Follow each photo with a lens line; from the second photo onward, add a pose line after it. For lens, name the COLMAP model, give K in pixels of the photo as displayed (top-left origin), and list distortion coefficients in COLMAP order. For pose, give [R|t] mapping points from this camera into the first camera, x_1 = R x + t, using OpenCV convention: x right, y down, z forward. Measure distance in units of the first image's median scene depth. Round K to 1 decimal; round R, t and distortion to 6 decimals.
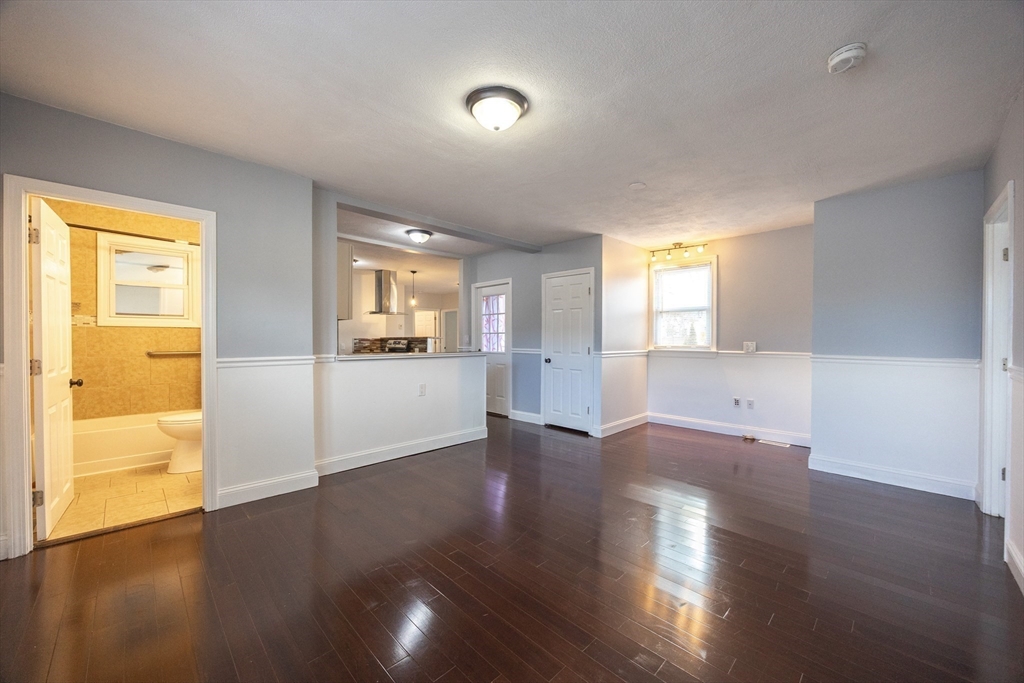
lens RADIAL K [[394.4, 0, 513.8], [0, 394.4, 339.2], [0, 0, 1]] dist [-0.001561, -0.001140]
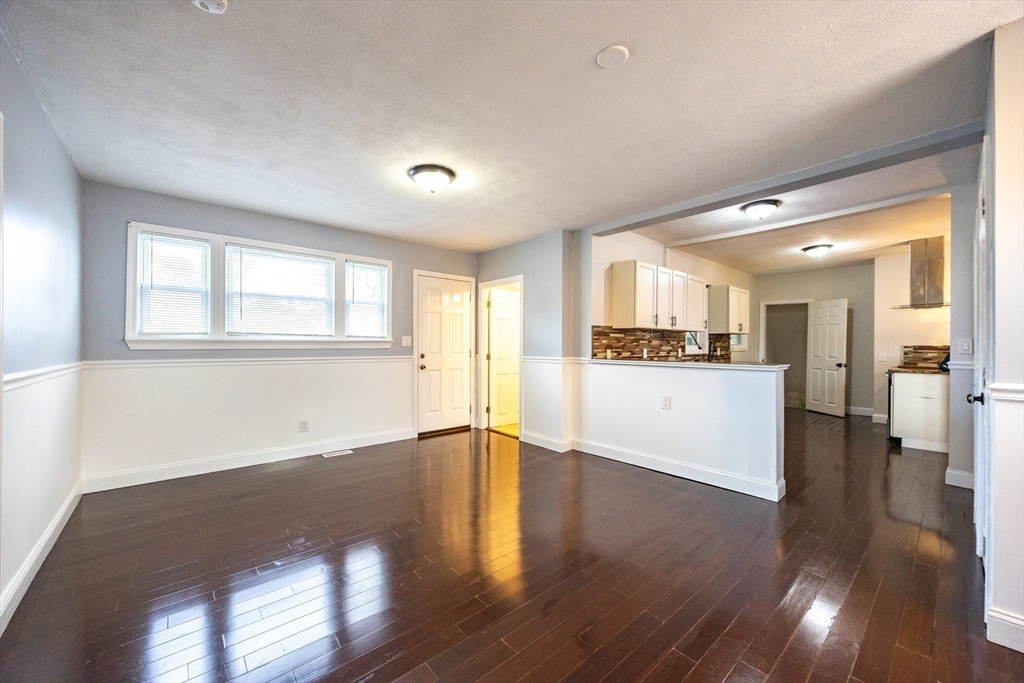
lens RADIAL K [[394.4, 0, 511.9], [0, 394.4, 348.1], [0, 0, 1]] dist [-0.001561, -0.001140]
pose [[-0.074764, 0.003763, -0.997194, 1.022927], [-0.003369, 0.999986, 0.004026, 0.004981], [0.997196, 0.003661, -0.074750, 1.085218]]
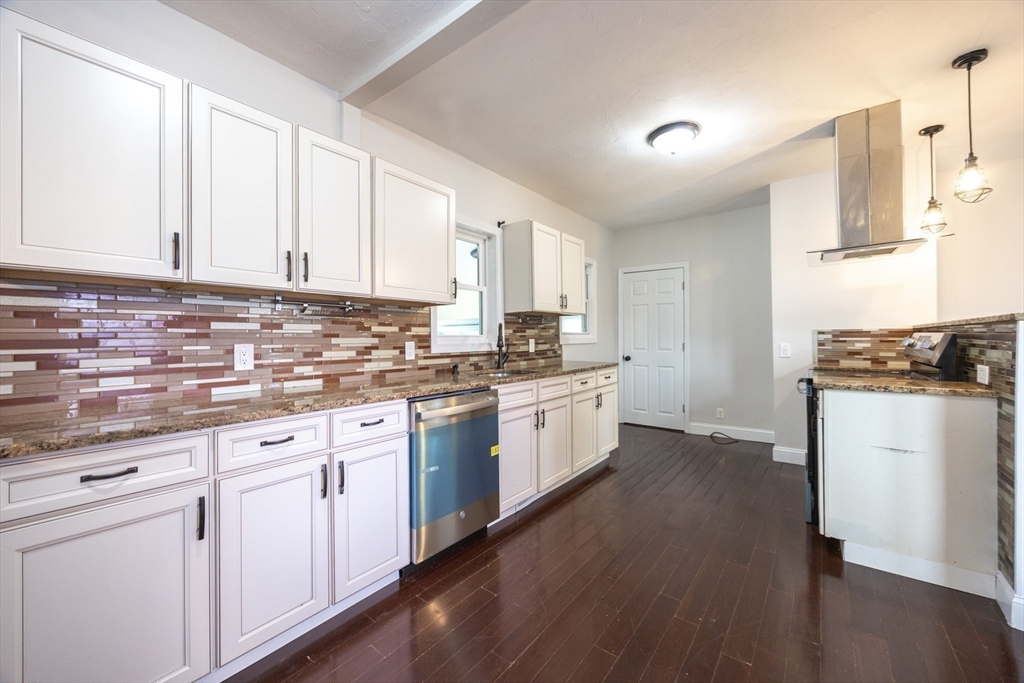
lens RADIAL K [[394.4, 0, 511.7], [0, 394.4, 335.6], [0, 0, 1]] dist [-0.001561, -0.001140]
pose [[0.108496, -0.009660, -0.994050, -0.108540], [0.011918, 0.999894, -0.008416, 0.008215], [0.994025, -0.010934, 0.108600, 1.931912]]
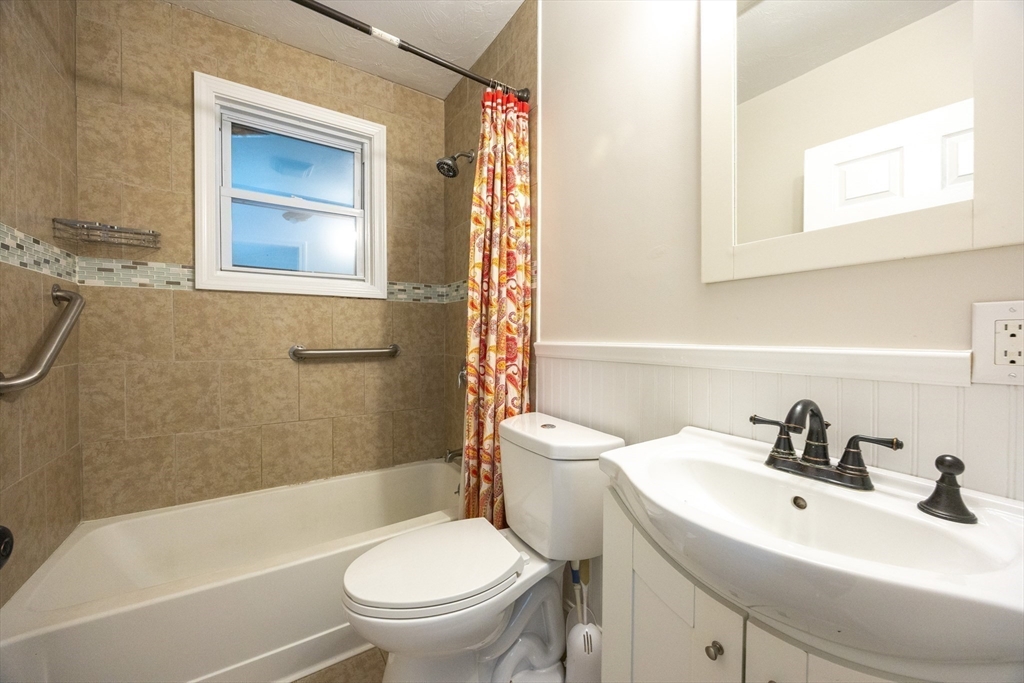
lens RADIAL K [[394.4, 0, 510.5], [0, 394.4, 338.9], [0, 0, 1]] dist [-0.001561, -0.001140]
pose [[0.978460, 0.004453, -0.206389, -0.546165], [-0.001958, 0.999923, 0.012291, 0.012810], [0.206428, -0.011622, 0.978393, 0.560018]]
